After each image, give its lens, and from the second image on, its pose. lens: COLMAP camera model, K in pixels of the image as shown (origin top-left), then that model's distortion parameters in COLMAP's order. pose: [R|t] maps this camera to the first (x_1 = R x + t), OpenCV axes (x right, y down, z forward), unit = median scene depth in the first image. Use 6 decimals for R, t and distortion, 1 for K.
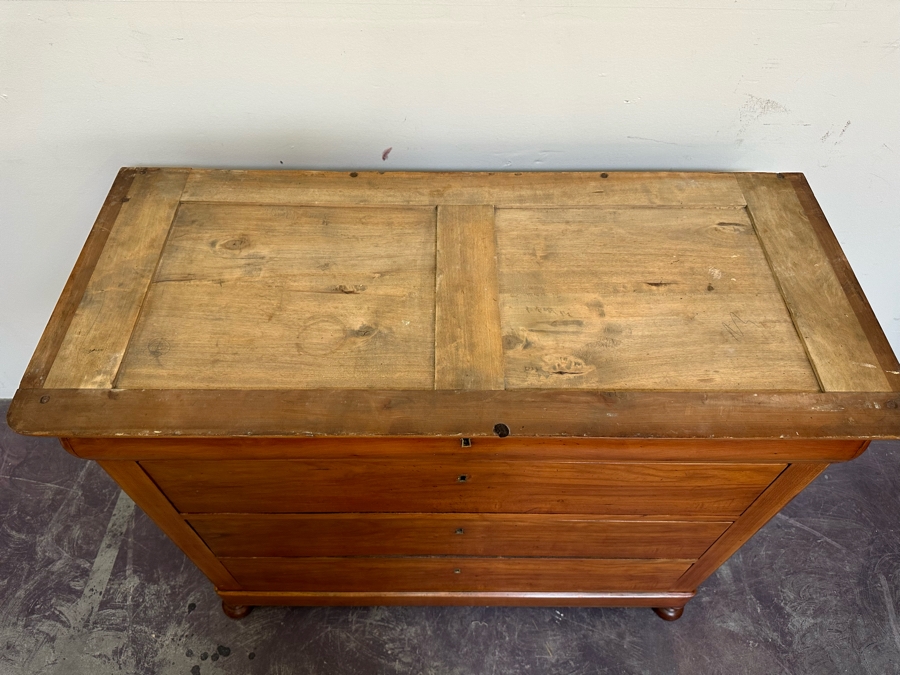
lens RADIAL K [[644.4, 0, 447.0], [0, 644.4, 342.2], [0, 0, 1]] dist [0.006454, -0.017502]
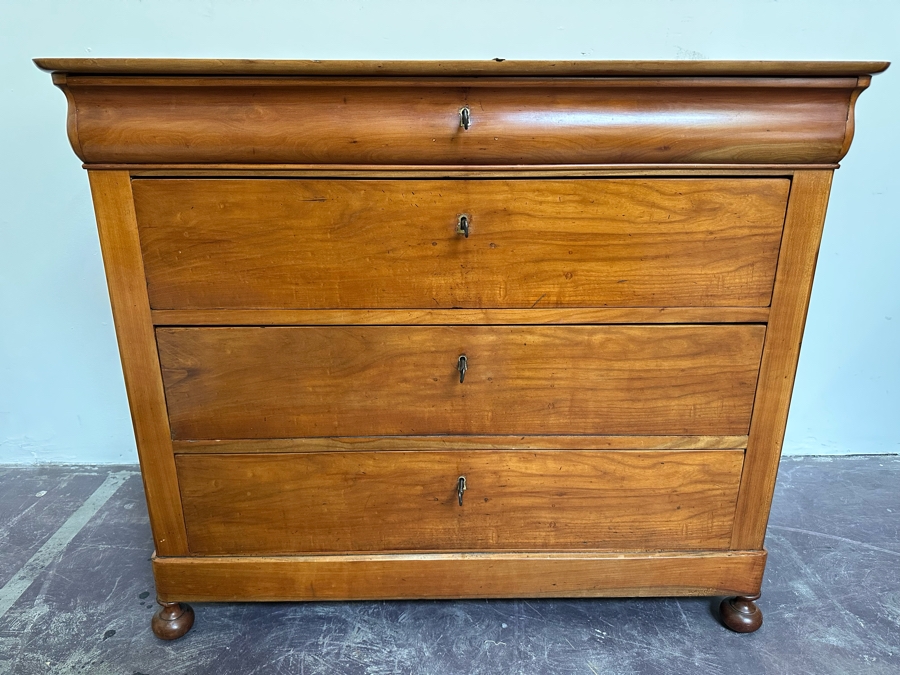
lens RADIAL K [[644.4, 0, 446.6], [0, 644.4, 336.7], [0, 0, 1]] dist [0.006454, -0.017502]
pose [[0.999787, -0.014920, 0.014289, -0.010654], [0.020365, 0.827996, -0.560363, 0.563490], [-0.003470, 0.560535, 0.828124, 0.190085]]
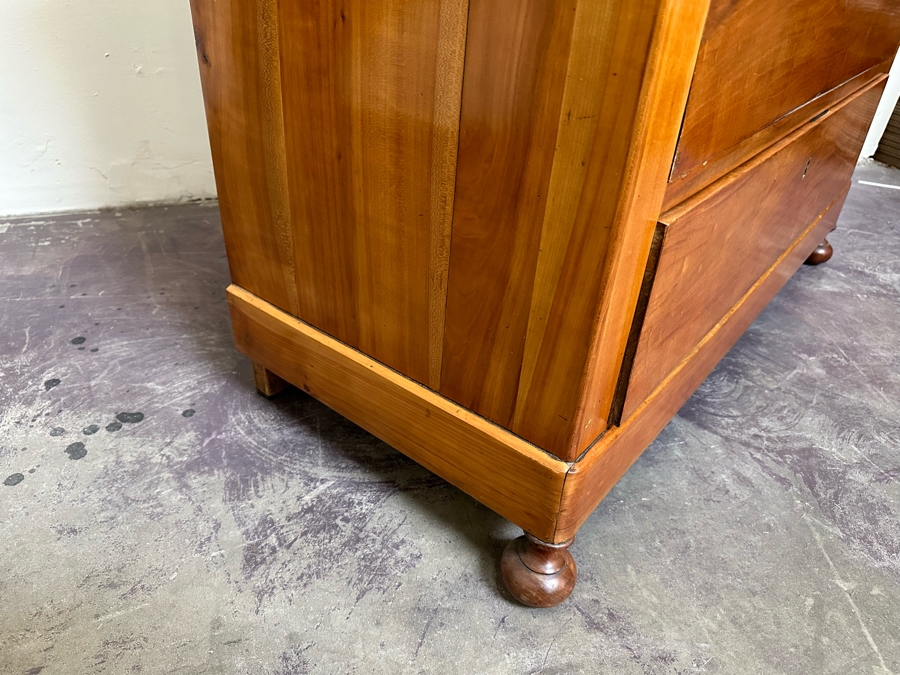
lens RADIAL K [[644.4, 0, 445.0], [0, 644.4, 342.3], [0, 0, 1]] dist [0.006454, -0.017502]
pose [[0.939384, -0.143893, 0.311212, -0.255810], [0.241479, 0.922026, -0.302583, 0.633967], [-0.243406, 0.359392, 0.900883, 0.433388]]
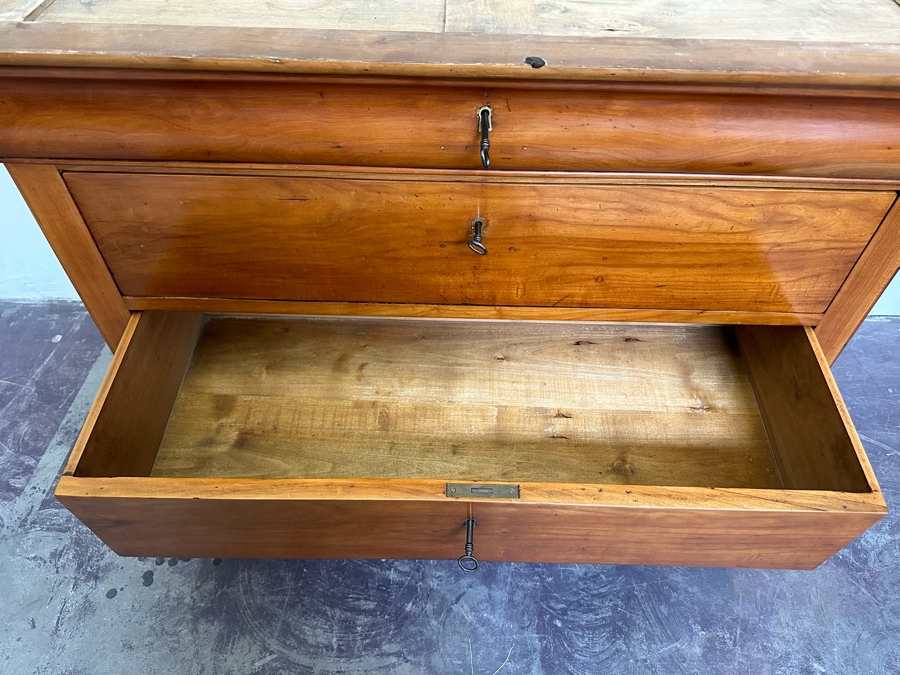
lens RADIAL K [[644.4, 0, 454.6], [0, 644.4, 342.7], [0, 0, 1]] dist [0.006454, -0.017502]
pose [[0.999855, 0.016828, -0.002790, 0.000217], [-0.017007, 0.996009, -0.087614, 0.268196], [0.001305, 0.087649, 0.996151, 0.145634]]
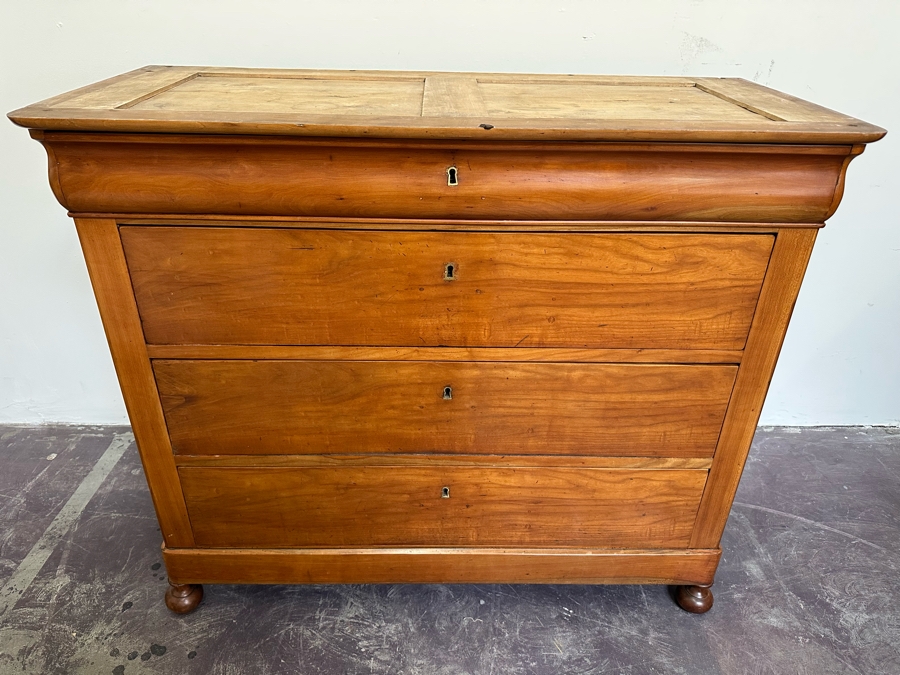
lens RADIAL K [[644.4, 0, 448.7], [0, 644.4, 340.1], [0, 0, 1]] dist [0.006454, -0.017502]
pose [[0.999795, 0.000660, 0.020241, 0.001964], [0.007512, 0.916085, -0.400915, 0.442550], [-0.018807, 0.400984, 0.915892, 0.094615]]
